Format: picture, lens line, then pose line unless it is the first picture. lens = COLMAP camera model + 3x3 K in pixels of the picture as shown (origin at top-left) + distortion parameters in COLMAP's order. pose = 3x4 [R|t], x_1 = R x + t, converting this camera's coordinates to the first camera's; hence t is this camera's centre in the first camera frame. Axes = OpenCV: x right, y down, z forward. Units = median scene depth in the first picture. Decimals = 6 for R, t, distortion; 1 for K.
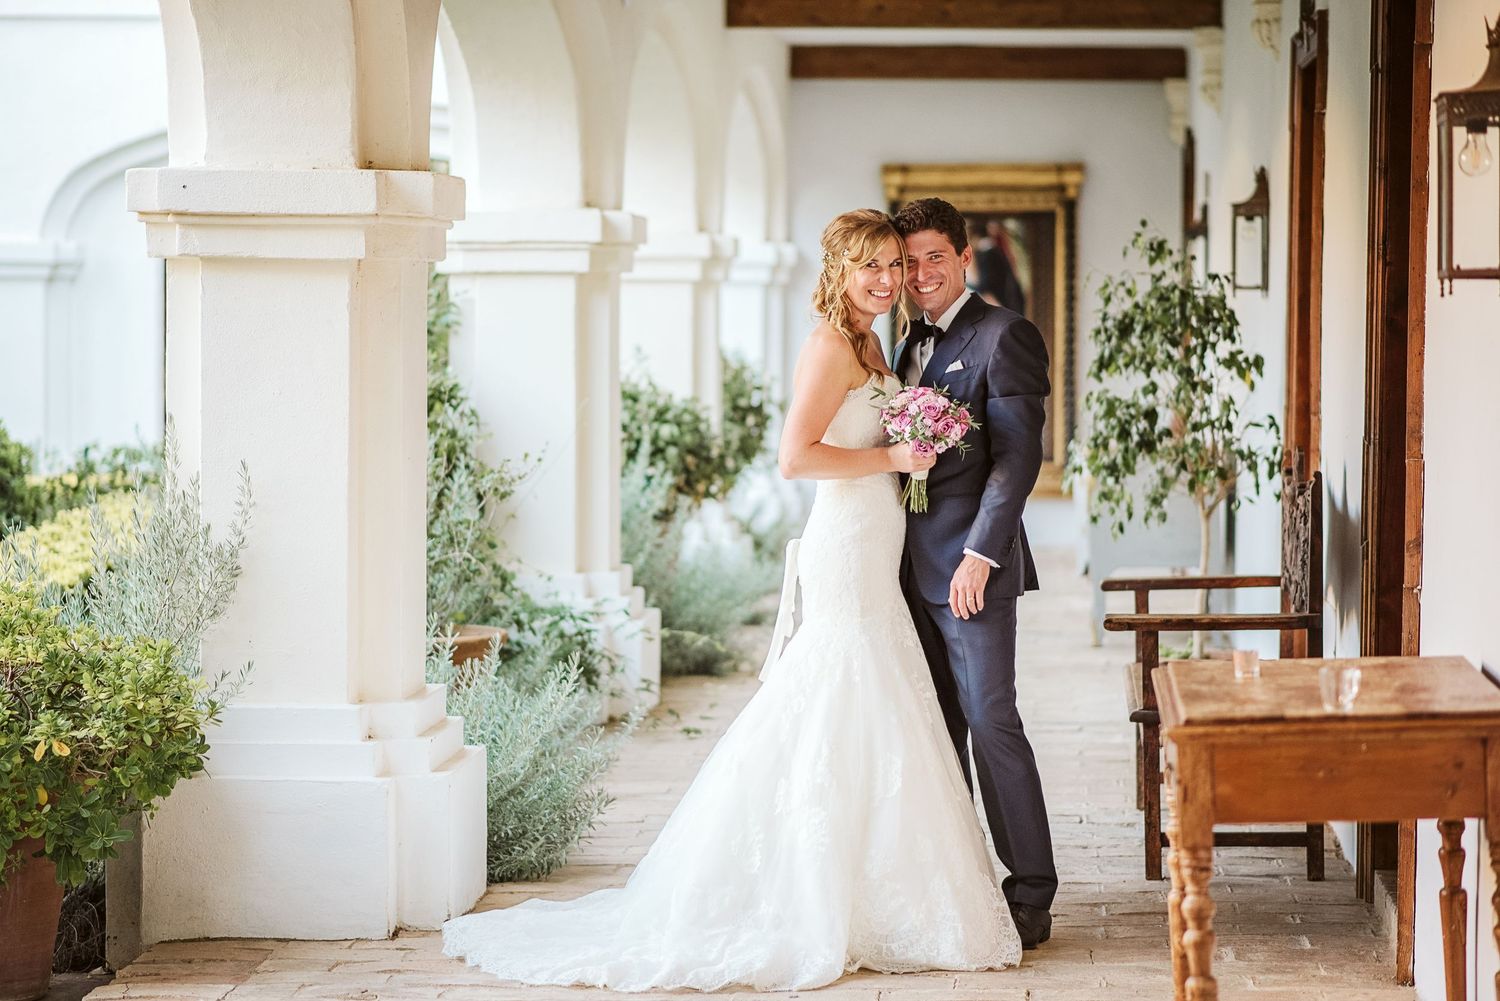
lens RADIAL K [[3669.4, 0, 751.8], [0, 3669.4, 508.2], [0, 0, 1]] dist [0.101500, 0.000000]
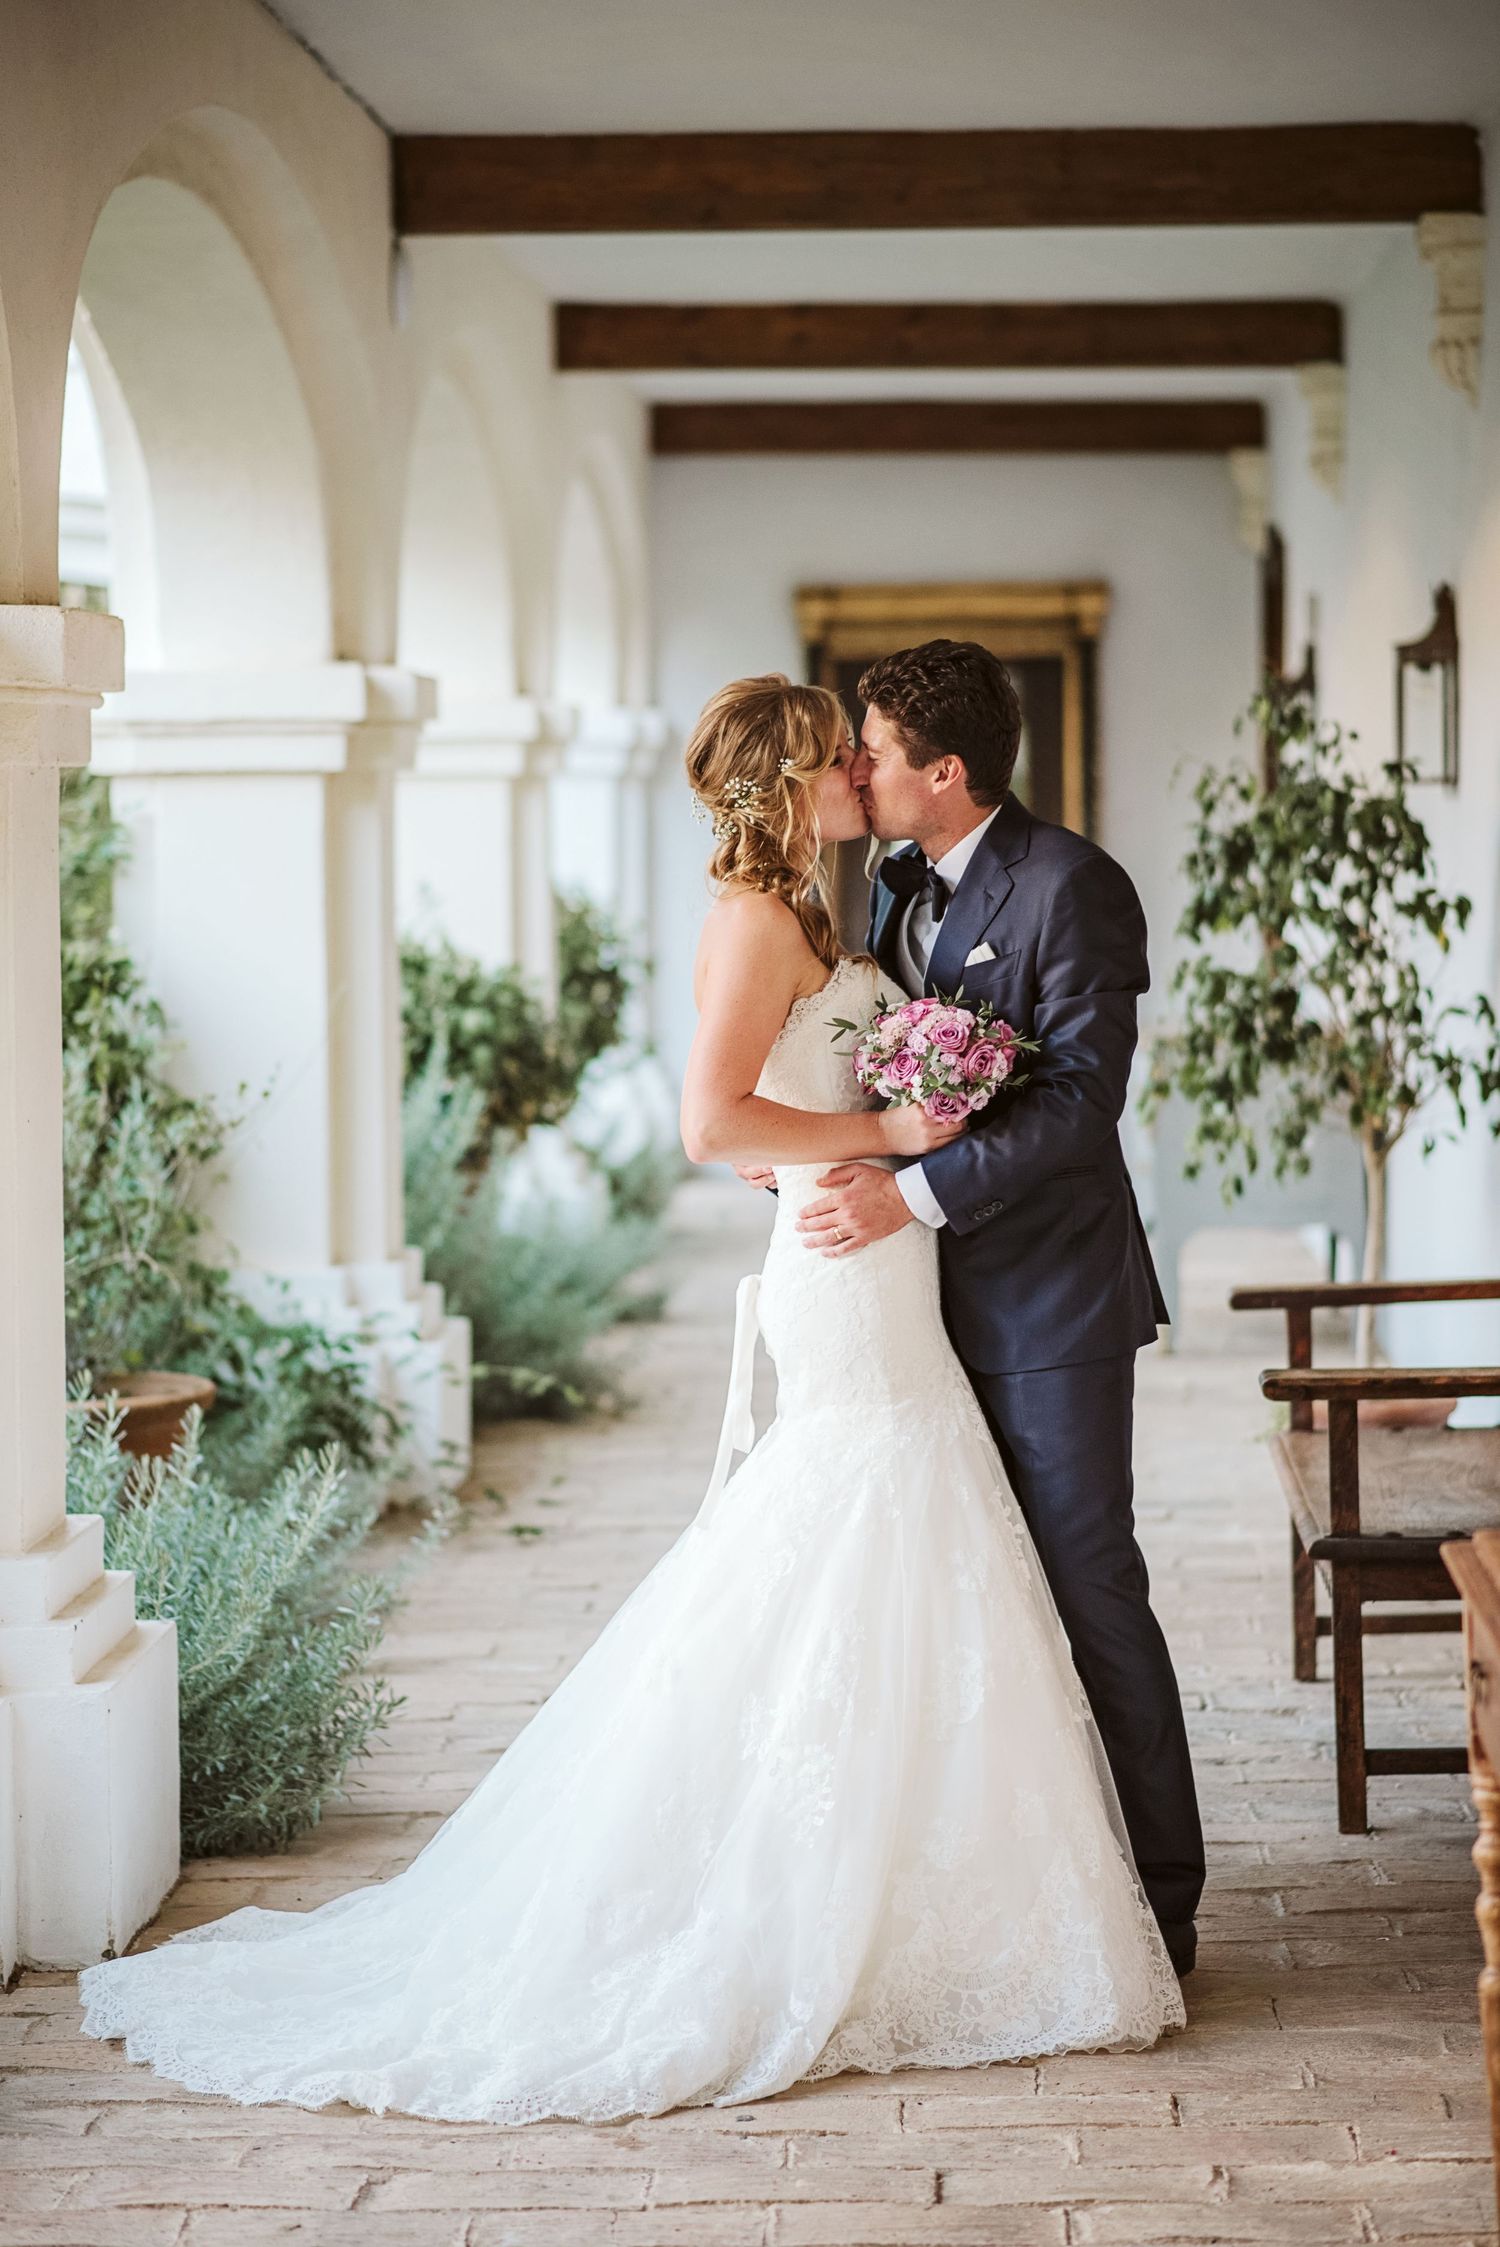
lens RADIAL K [[5496.8, 0, 750.6], [0, 5496.8, 1109.3], [0, 0, 1]] dist [0.101500, 0.000000]
pose [[0.999478, -0.013646, 0.029276, -0.005189], [0.013617, 0.999907, 0.001187, -0.009161], [-0.029289, -0.000788, 0.999571, 0.100332]]
